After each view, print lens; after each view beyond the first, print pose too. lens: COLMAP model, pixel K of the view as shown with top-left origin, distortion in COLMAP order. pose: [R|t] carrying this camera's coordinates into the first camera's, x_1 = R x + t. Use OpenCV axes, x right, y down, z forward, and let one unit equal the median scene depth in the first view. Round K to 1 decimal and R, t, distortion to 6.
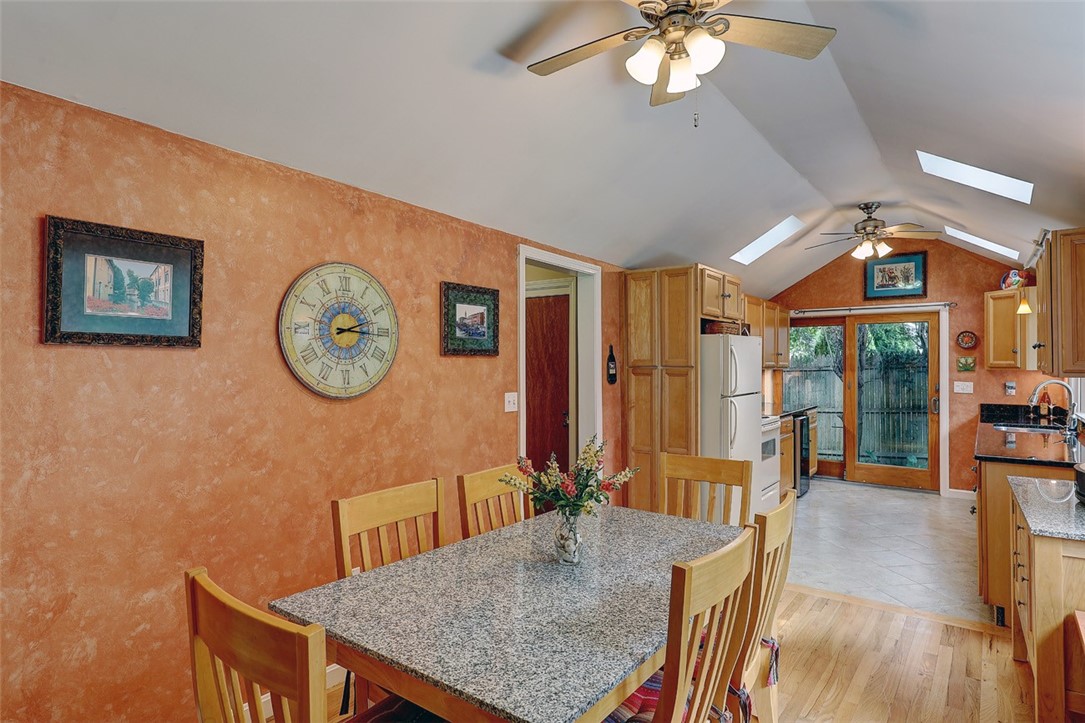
lens RADIAL K [[600.0, 0, 539.8], [0, 600.0, 359.7], [0, 0, 1]] dist [0.013598, -0.000914]
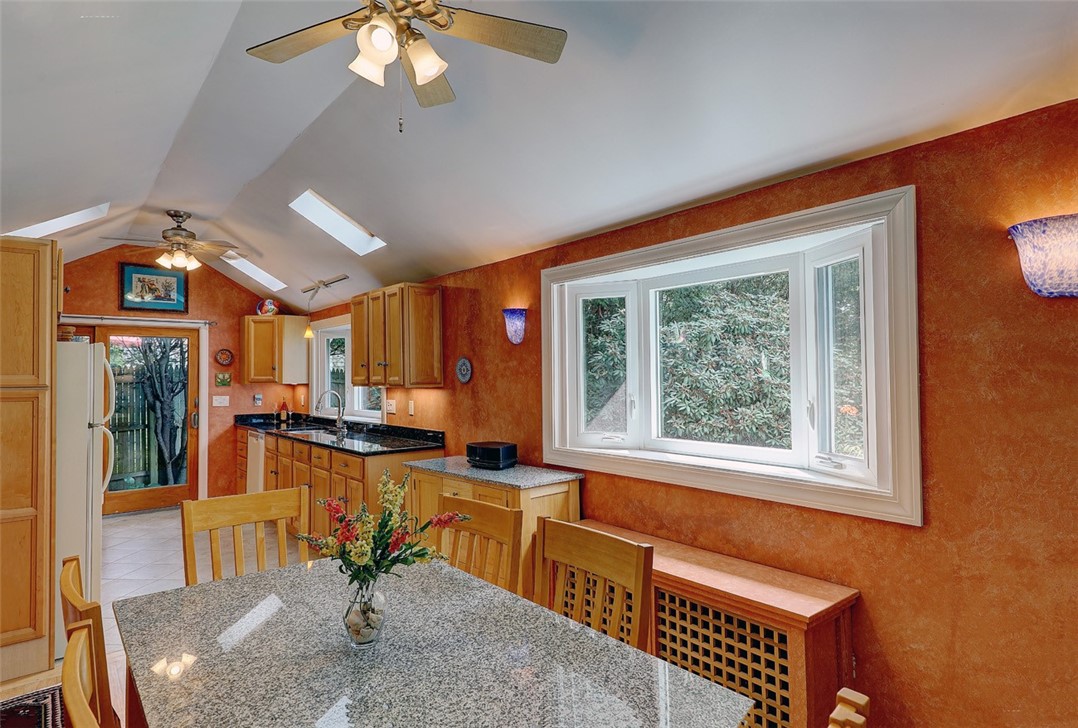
lens RADIAL K [[585.8, 0, 560.6], [0, 585.8, 363.3], [0, 0, 1]] dist [0.001562, -0.000278]
pose [[0.212719, 0.016846, 0.976968, -0.191267], [0.003103, 0.999835, -0.017916, -0.001116], [-0.977109, 0.006843, 0.212631, 0.181669]]
